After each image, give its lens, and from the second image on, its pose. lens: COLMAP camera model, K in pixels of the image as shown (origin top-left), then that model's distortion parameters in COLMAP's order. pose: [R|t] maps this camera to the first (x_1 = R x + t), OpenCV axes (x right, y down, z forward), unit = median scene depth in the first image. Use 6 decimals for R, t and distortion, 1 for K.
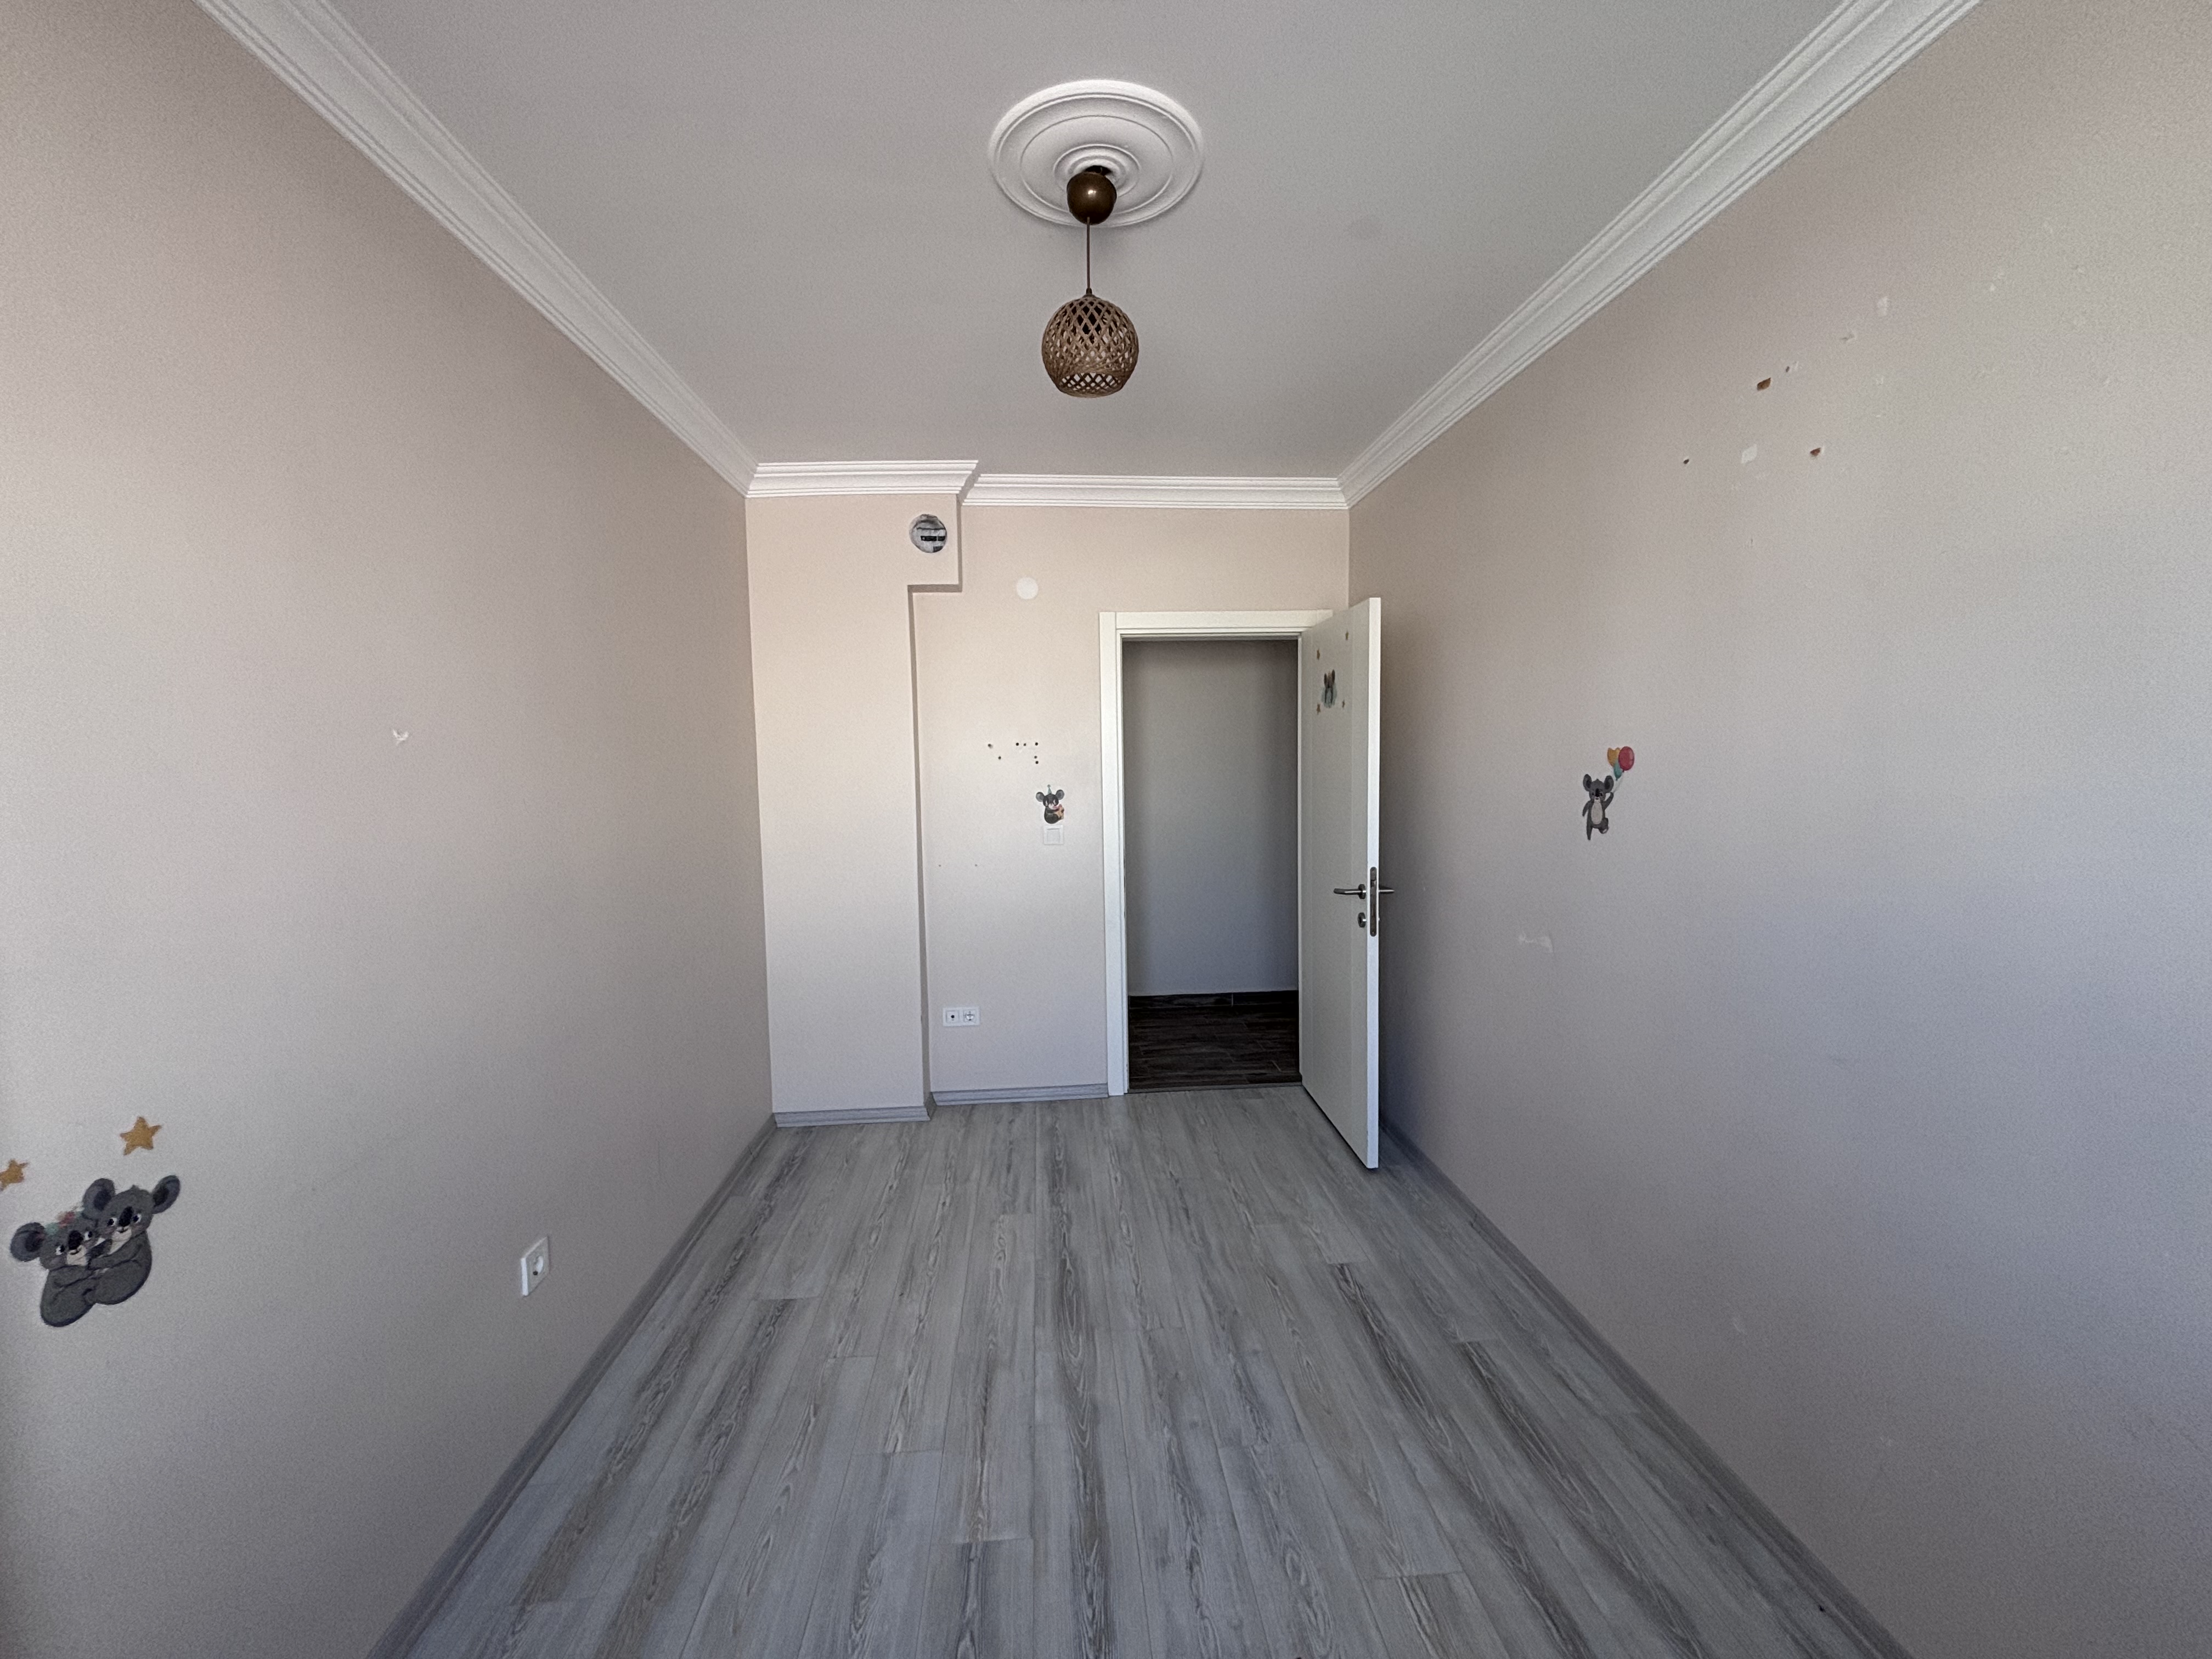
lens RADIAL K [[894.9, 0, 1109.8], [0, 894.9, 836.0], [0, 0, 1]] dist [0.004136, 0.001112]
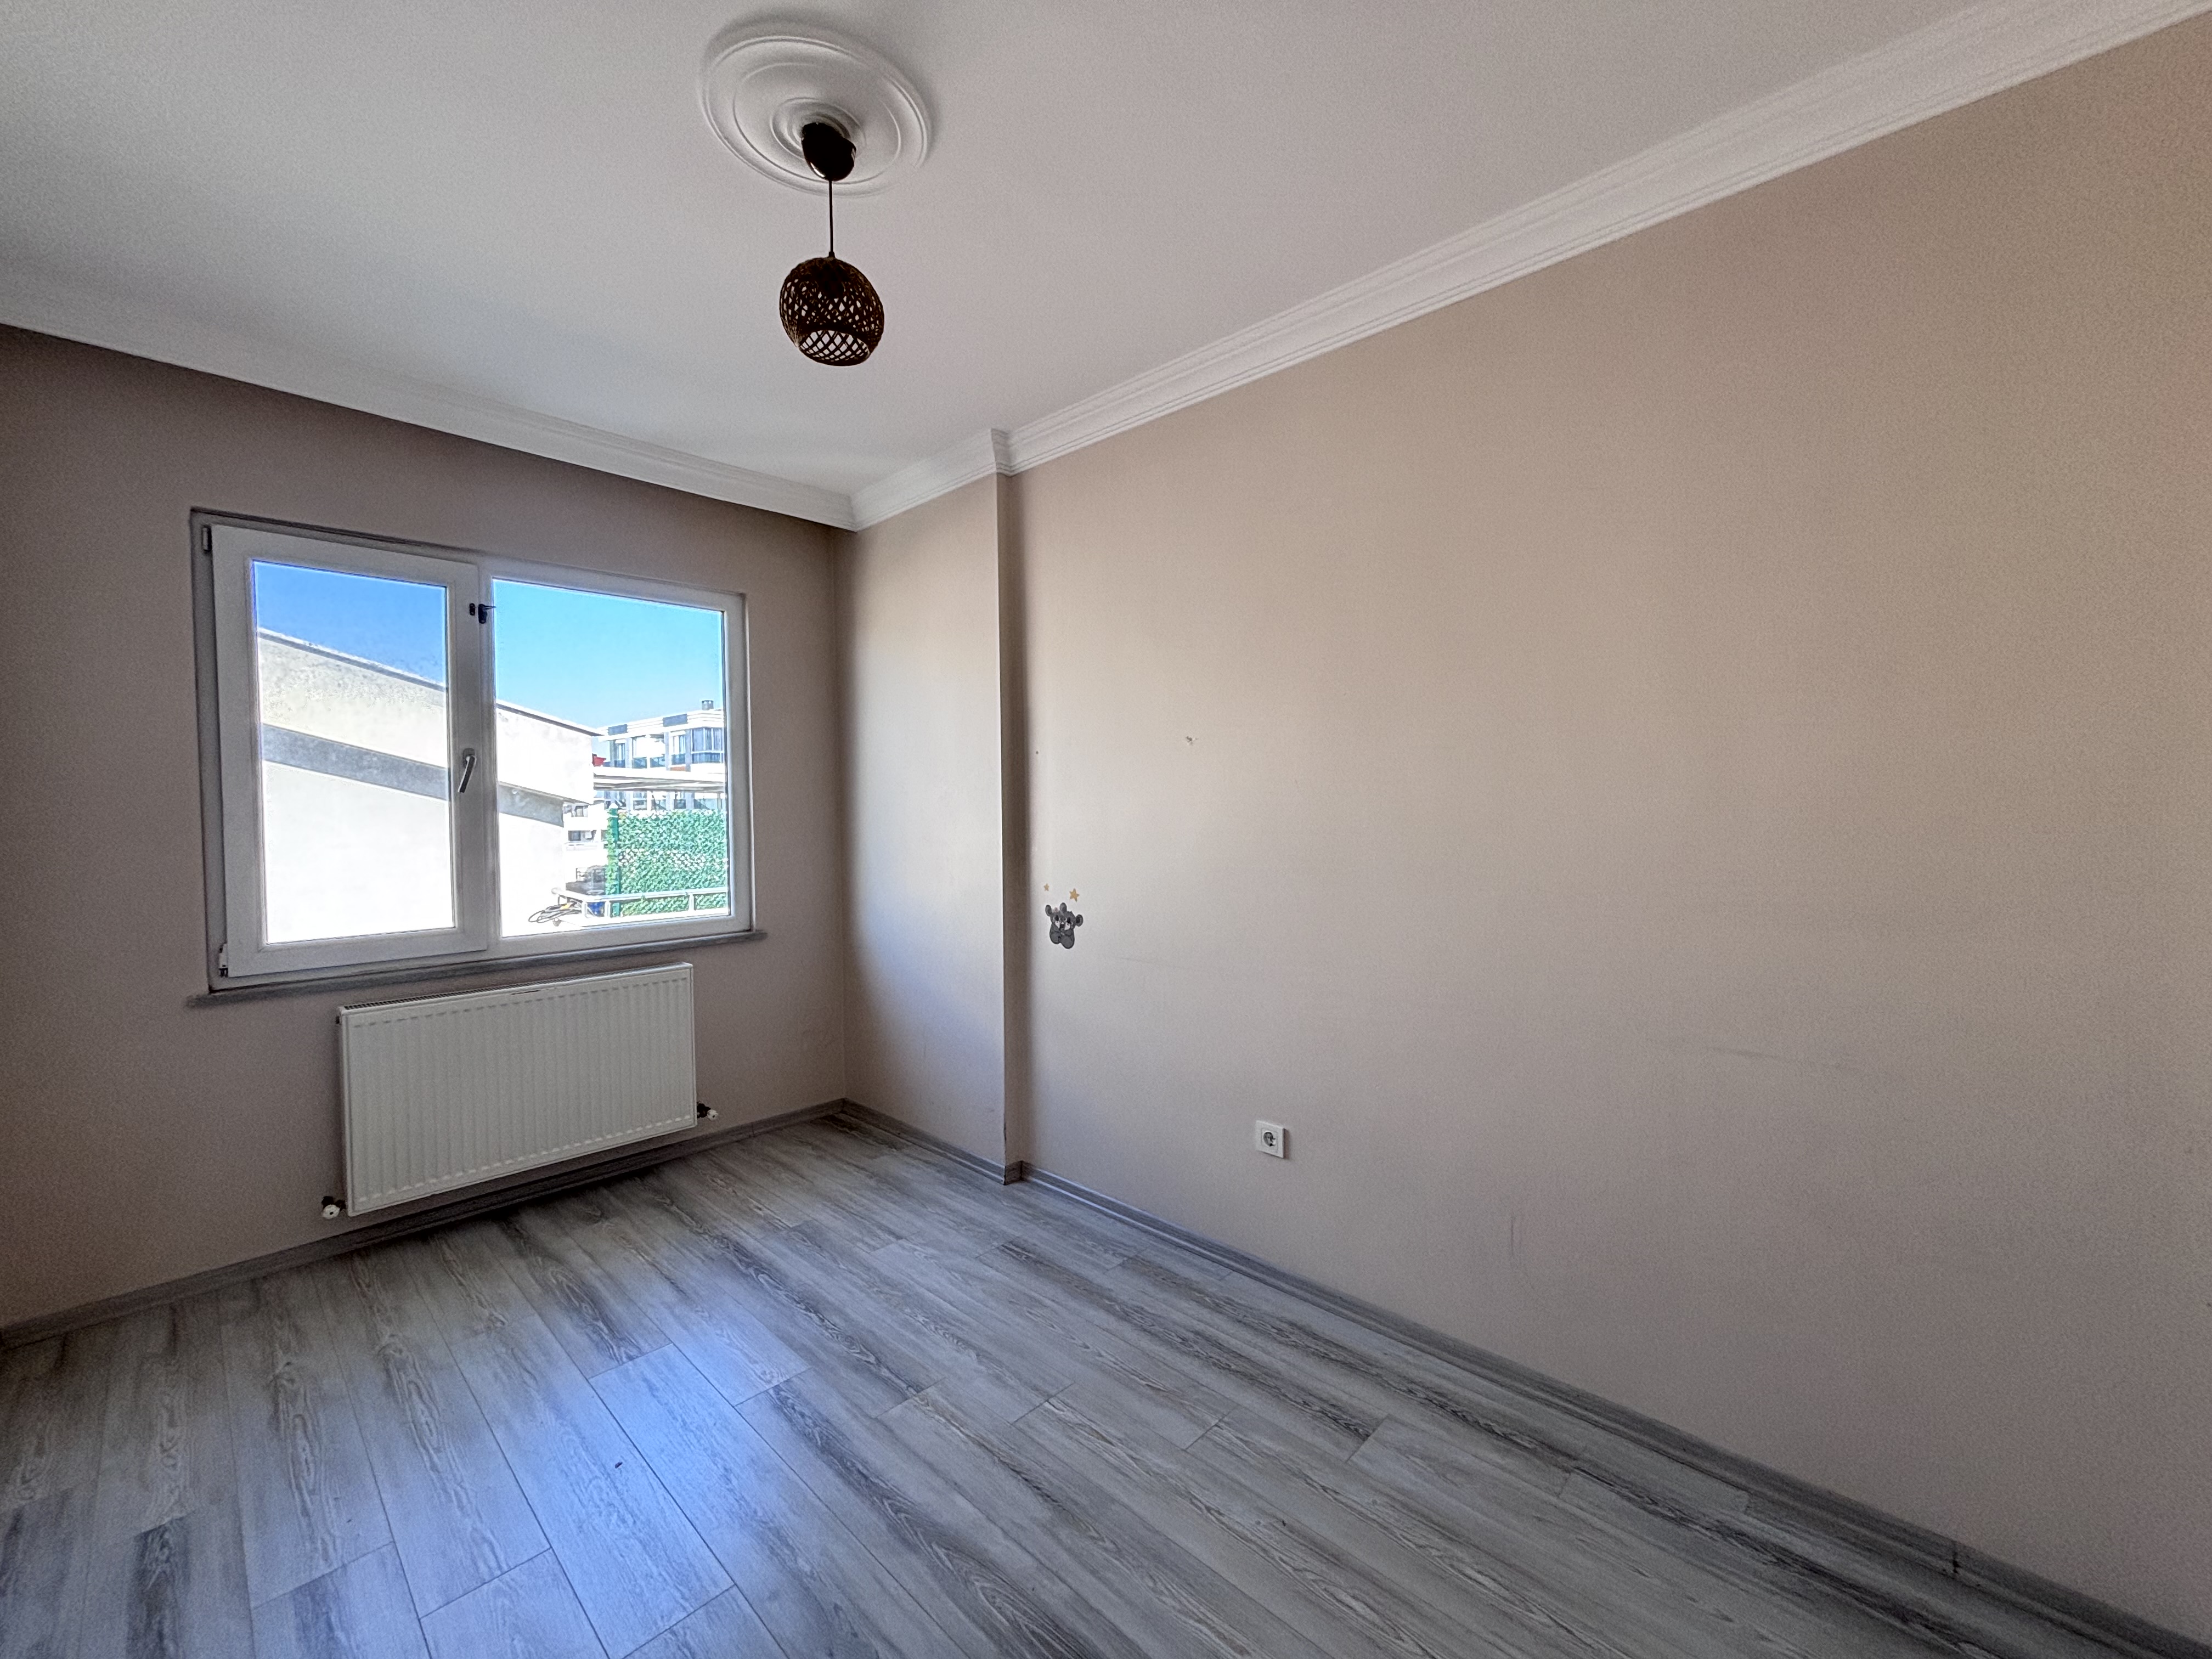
lens RADIAL K [[894.9, 0, 1085.0], [0, 894.9, 816.9], [0, 0, 1]] dist [0.004136, 0.001112]
pose [[-0.756120, 0.035320, -0.653479, 0.310412], [-0.034768, 0.994964, 0.094006, -0.073997], [0.653508, 0.093800, -0.751085, 1.405436]]
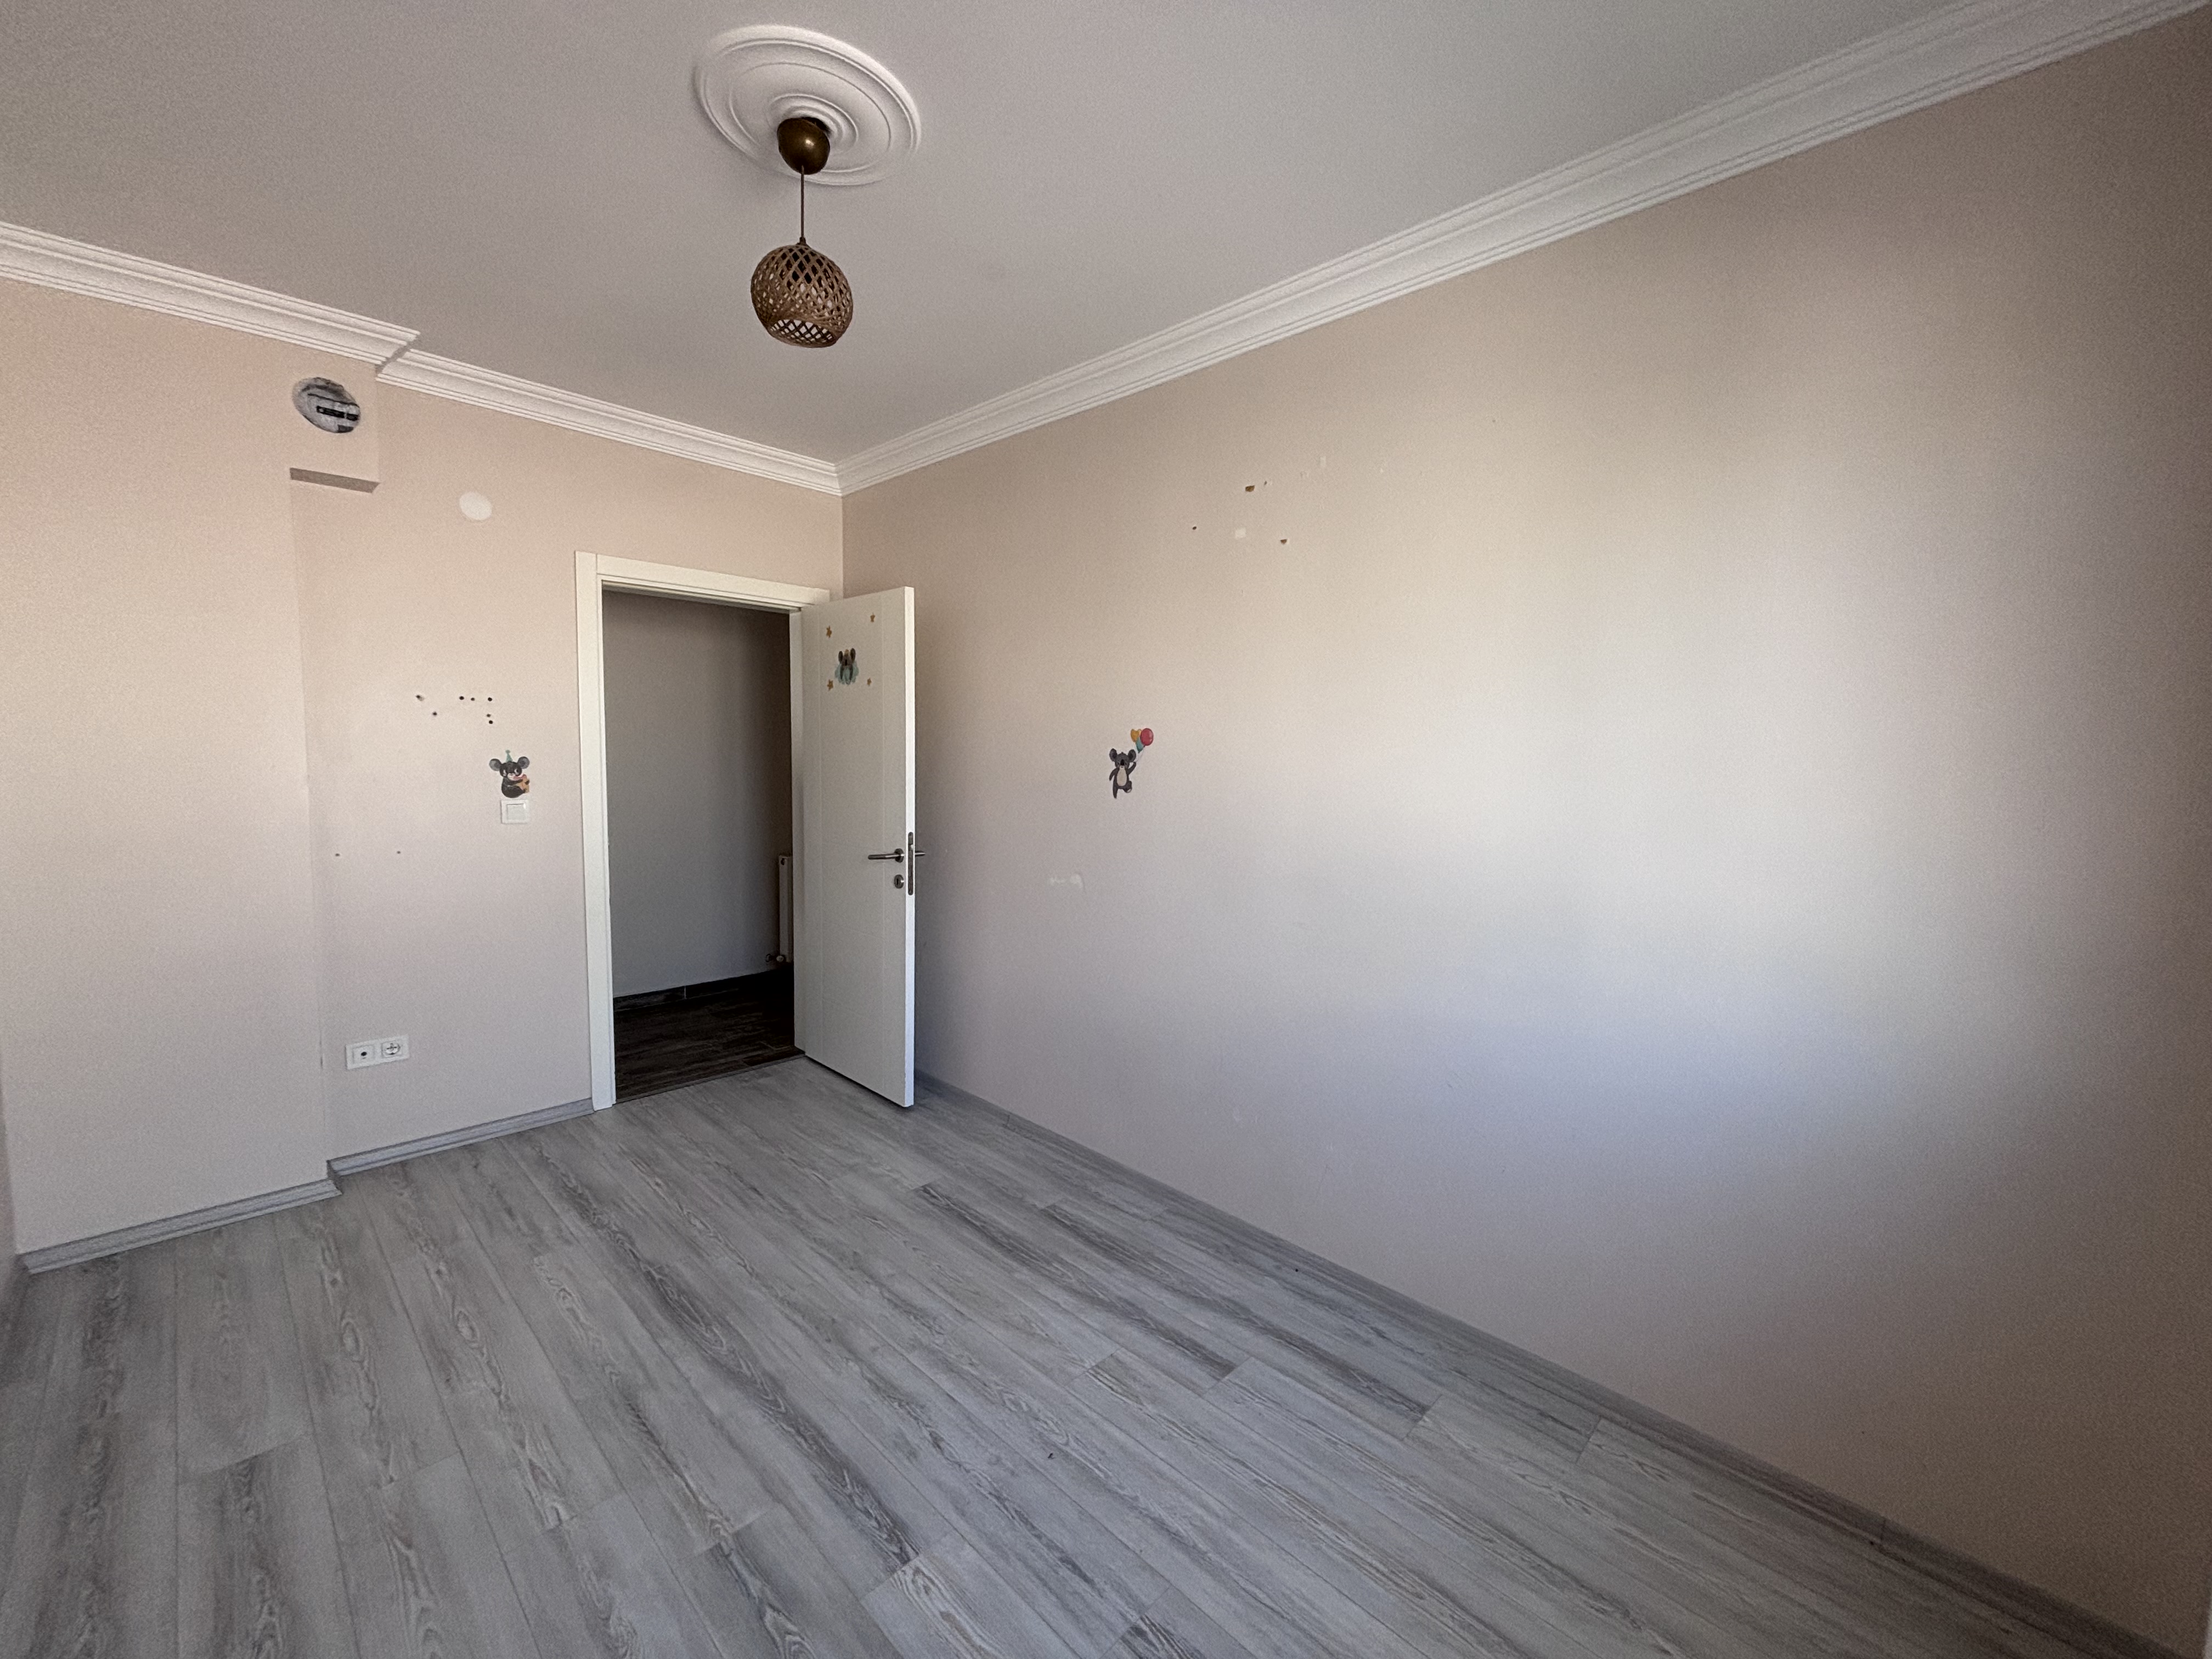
lens RADIAL K [[894.9, 0, 1103.7], [0, 894.9, 838.9], [0, 0, 1]] dist [0.004136, 0.001112]
pose [[0.748604, -0.033048, 0.662193, -0.319160], [0.026950, 0.999448, 0.019412, 0.034597], [-0.662469, 0.003314, 0.749082, 0.022482]]
